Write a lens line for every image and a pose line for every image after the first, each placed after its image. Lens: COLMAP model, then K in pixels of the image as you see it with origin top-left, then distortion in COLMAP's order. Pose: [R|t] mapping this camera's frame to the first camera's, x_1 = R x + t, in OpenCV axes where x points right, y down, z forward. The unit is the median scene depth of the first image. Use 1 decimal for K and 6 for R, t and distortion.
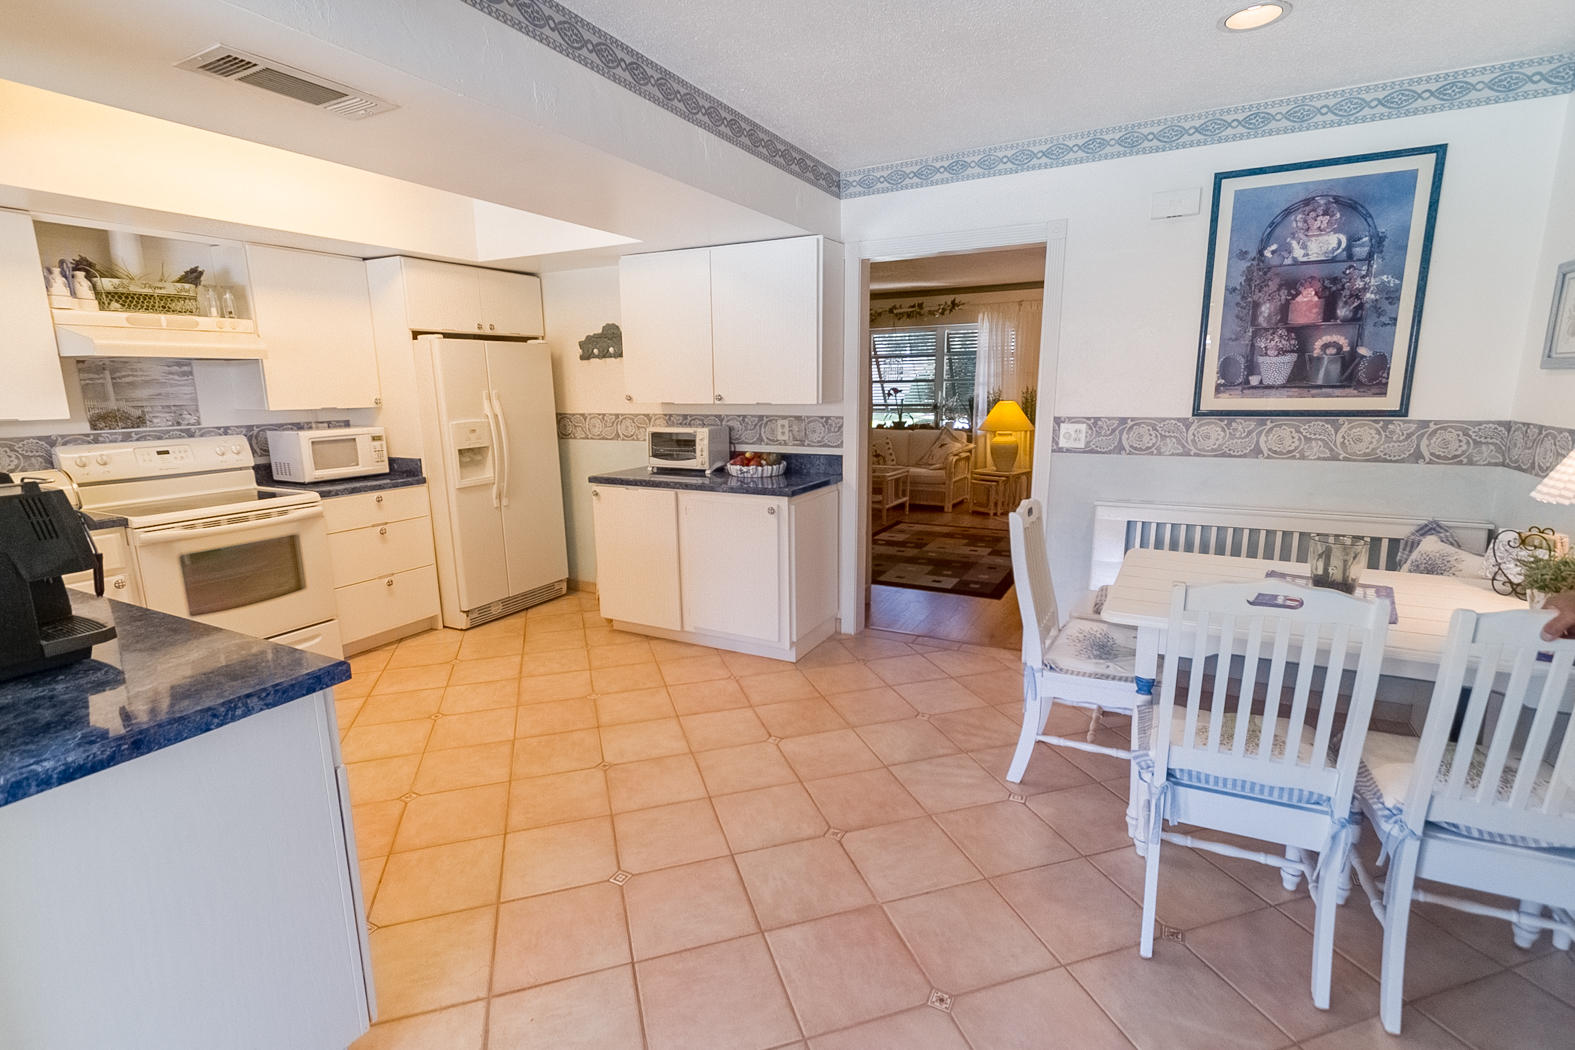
lens RADIAL K [[736.1, 0, 780.1], [0, 736.1, 528.1], [0, 0, 1]] dist [0.004119, -0.001385]
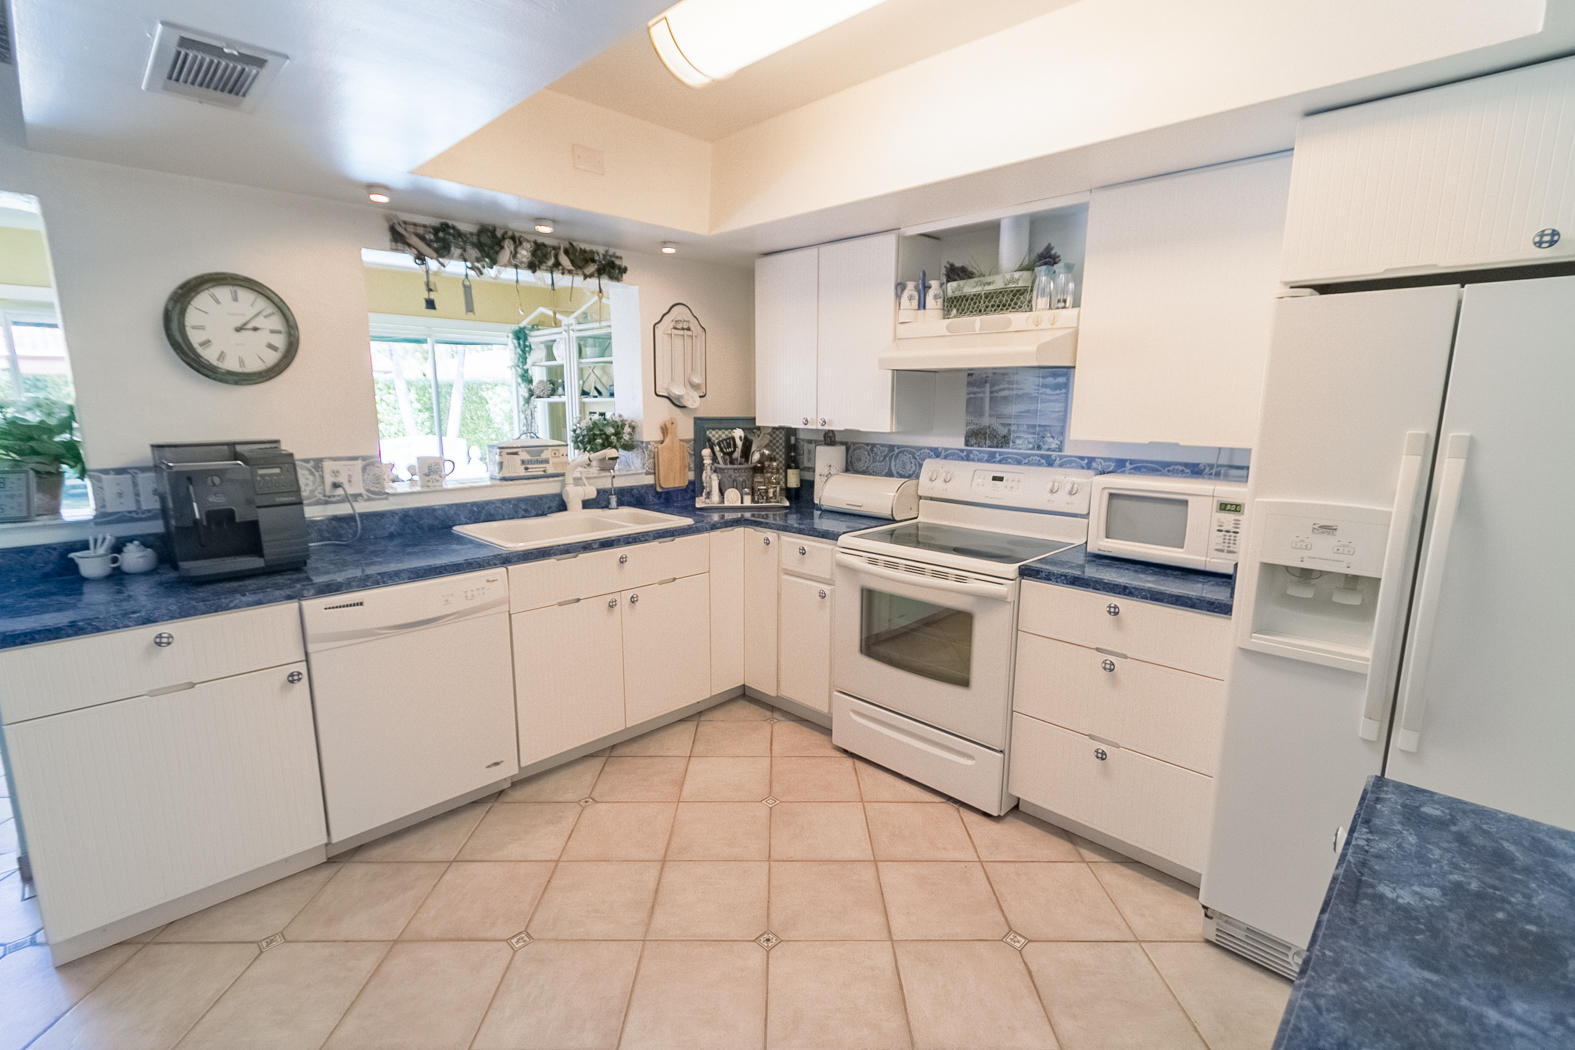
lens RADIAL K [[710.8, 0, 780.4], [0, 710.8, 529.5], [0, 0, 1]] dist [0.003700, -0.000474]
pose [[-0.292553, 0.188085, -0.937570, 0.025332], [-0.185542, 0.950667, 0.248608, -0.212768], [0.938076, 0.246690, -0.243222, 1.015885]]
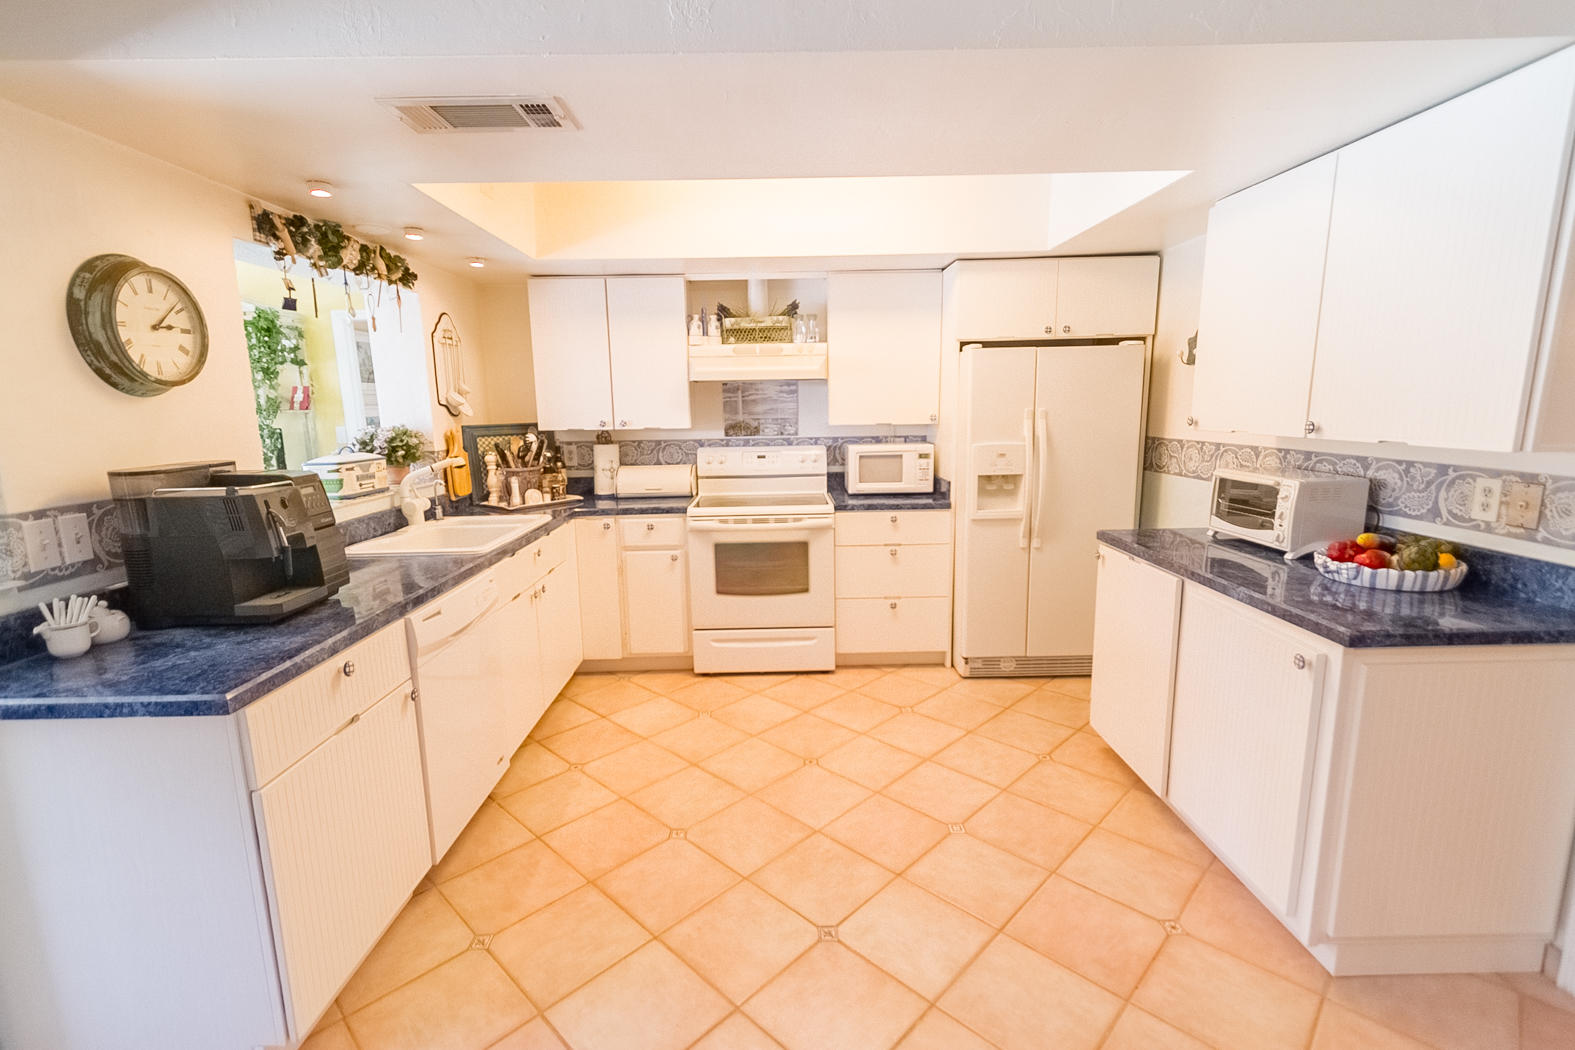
lens RADIAL K [[717.2, 0, 779.9], [0, 717.2, 529.9], [0, 0, 1]] dist [0.009602, -0.005381]
pose [[0.473740, 0.160434, -0.865928, 0.237085], [-0.160559, 0.982521, 0.094195, -0.104456], [0.865905, 0.094408, 0.491218, 0.470685]]
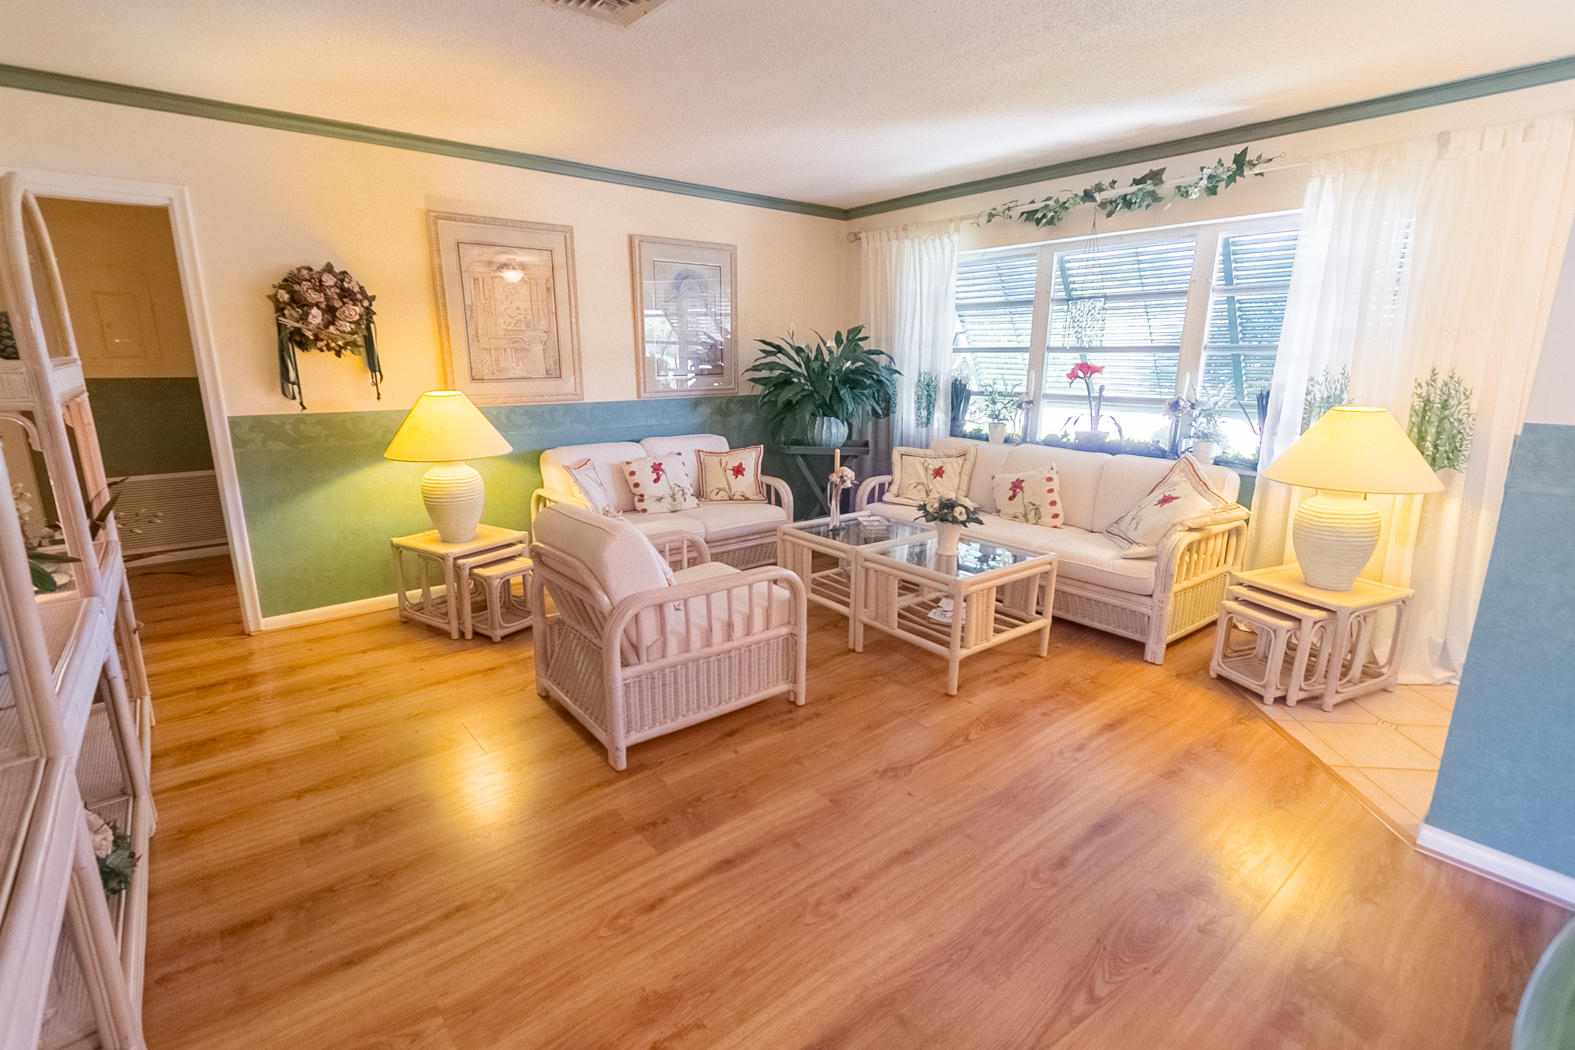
lens RADIAL K [[721.8, 0, 783.0], [0, 721.8, 528.9], [0, 0, 1]] dist [0.018485, -0.010937]
pose [[0.922994, 0.107575, -0.369473, 0.423000], [-0.089578, 0.993818, 0.065580, -0.253850], [0.374244, -0.027433, 0.926924, 1.278247]]
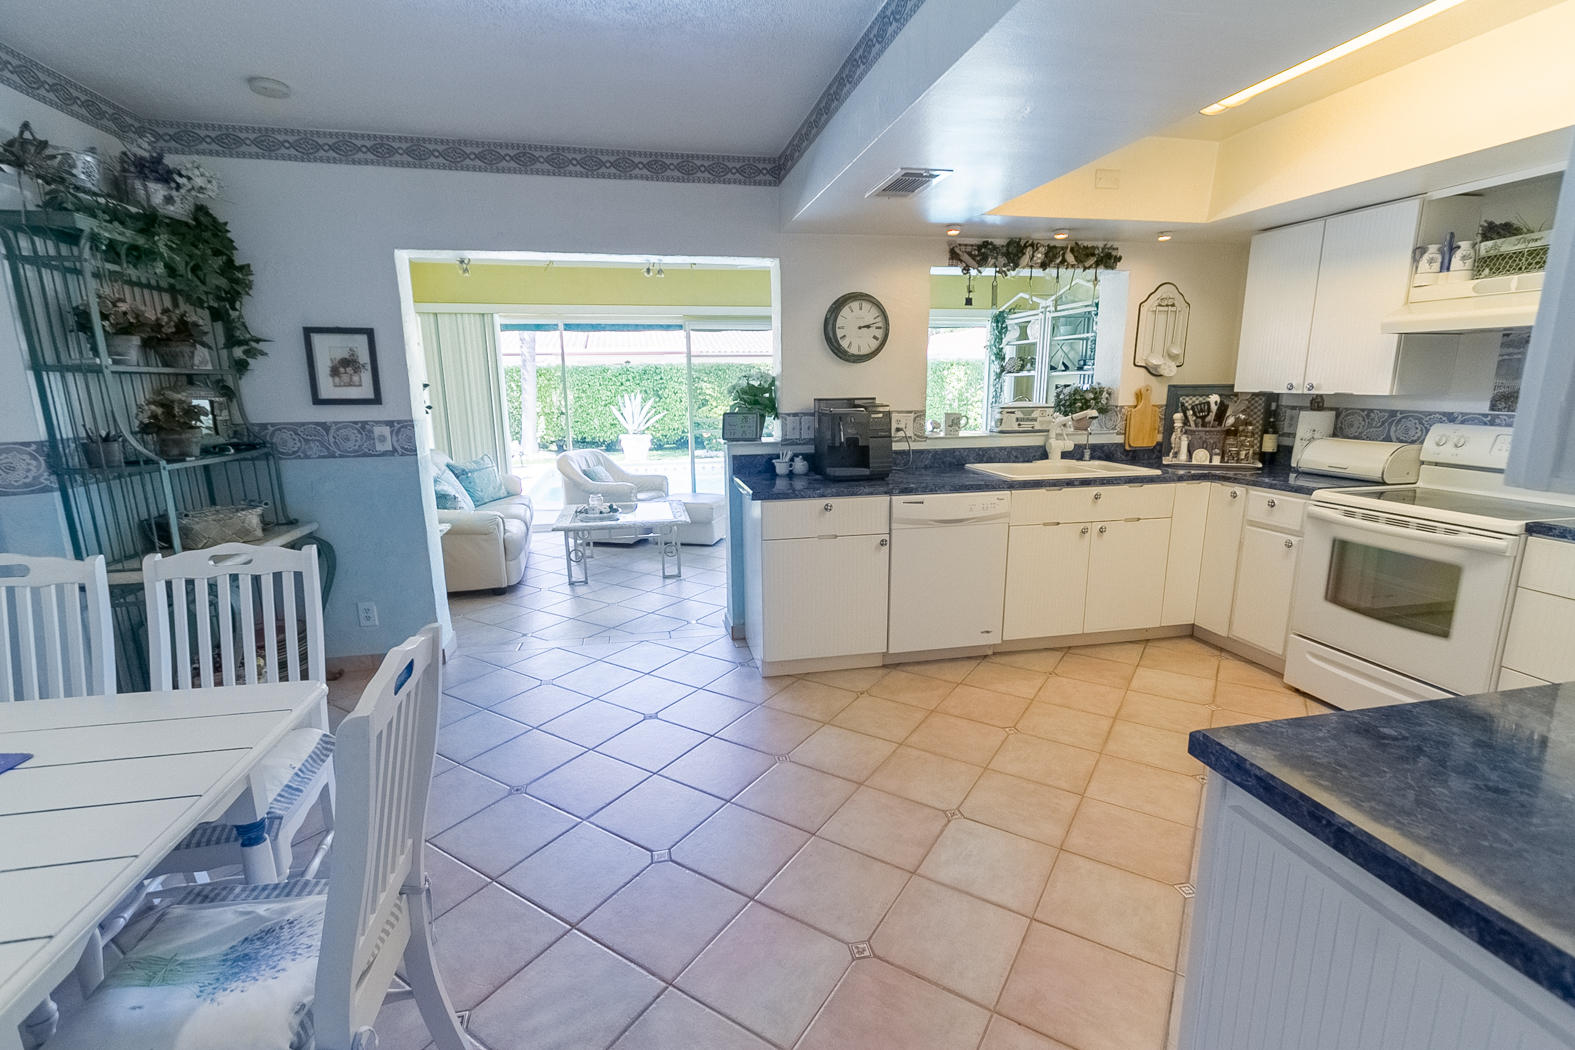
lens RADIAL K [[717.2, 0, 779.9], [0, 717.2, 529.9], [0, 0, 1]] dist [0.009602, -0.005381]
pose [[-0.768631, 0.153378, -0.621032, 0.323435], [-0.103755, 0.928084, 0.357625, -0.221398], [0.631222, 0.339316, -0.697441, 1.106322]]
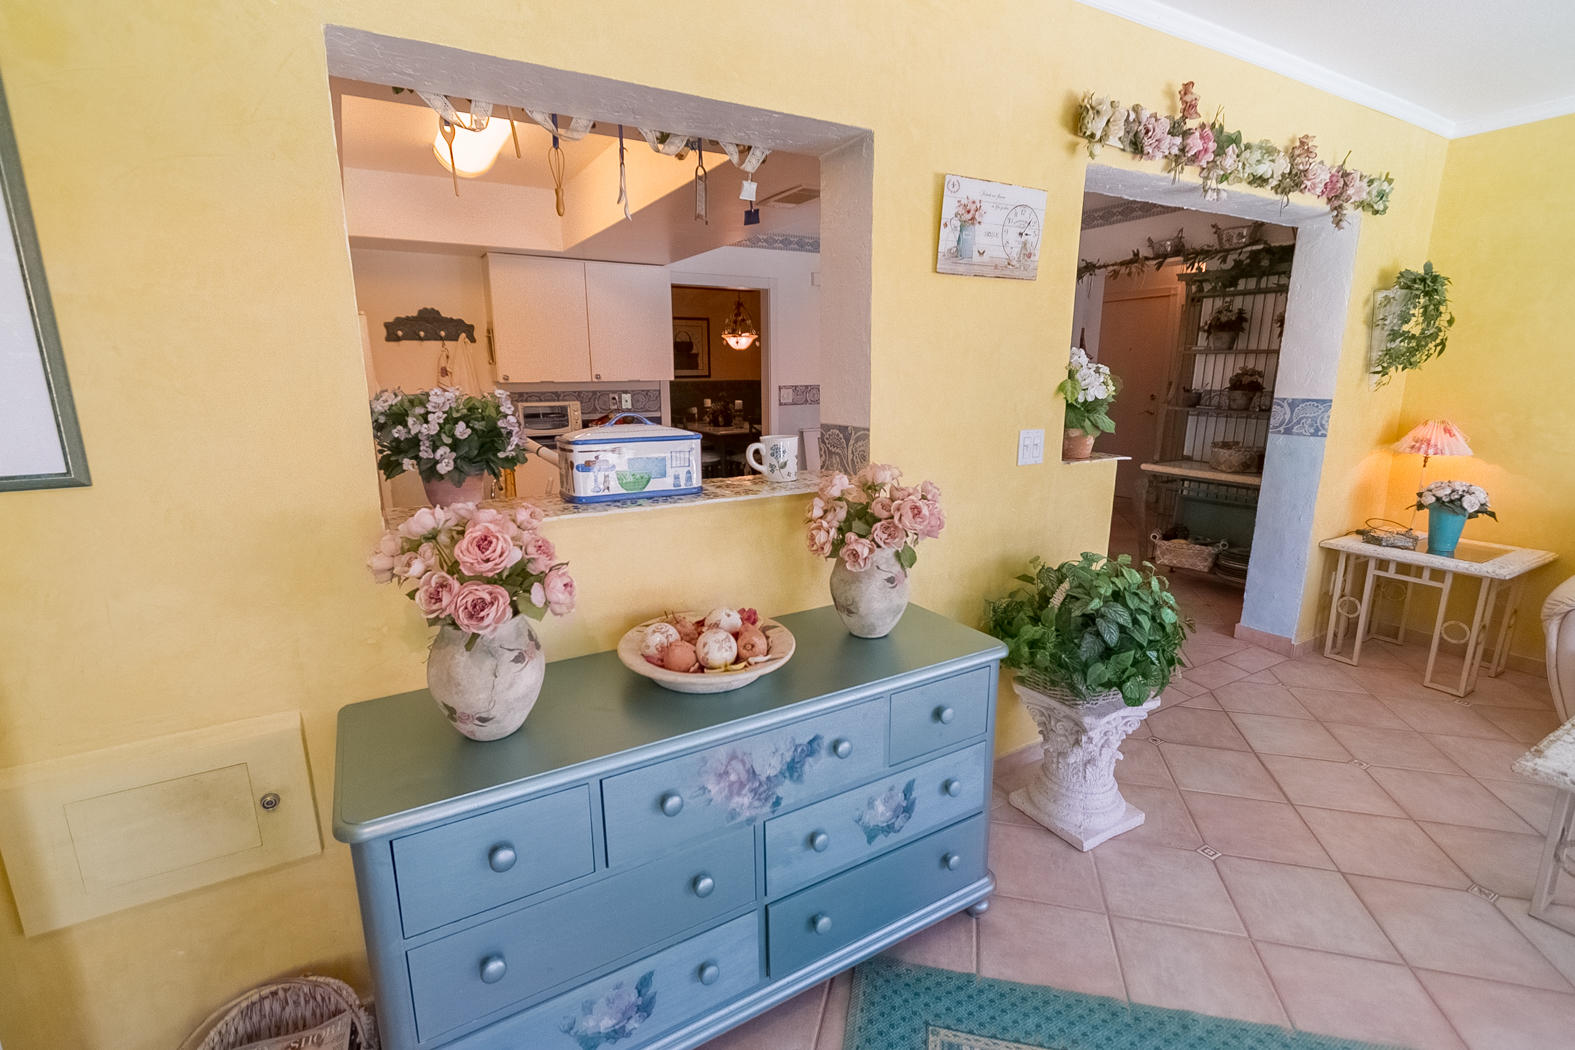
lens RADIAL K [[710.8, 0, 780.4], [0, 710.8, 529.5], [0, 0, 1]] dist [0.003700, -0.000474]
pose [[0.525930, -0.179312, 0.831411, -1.180236], [0.166425, 0.980324, 0.106152, 0.011428], [-0.834086, 0.082539, 0.545424, 0.070504]]
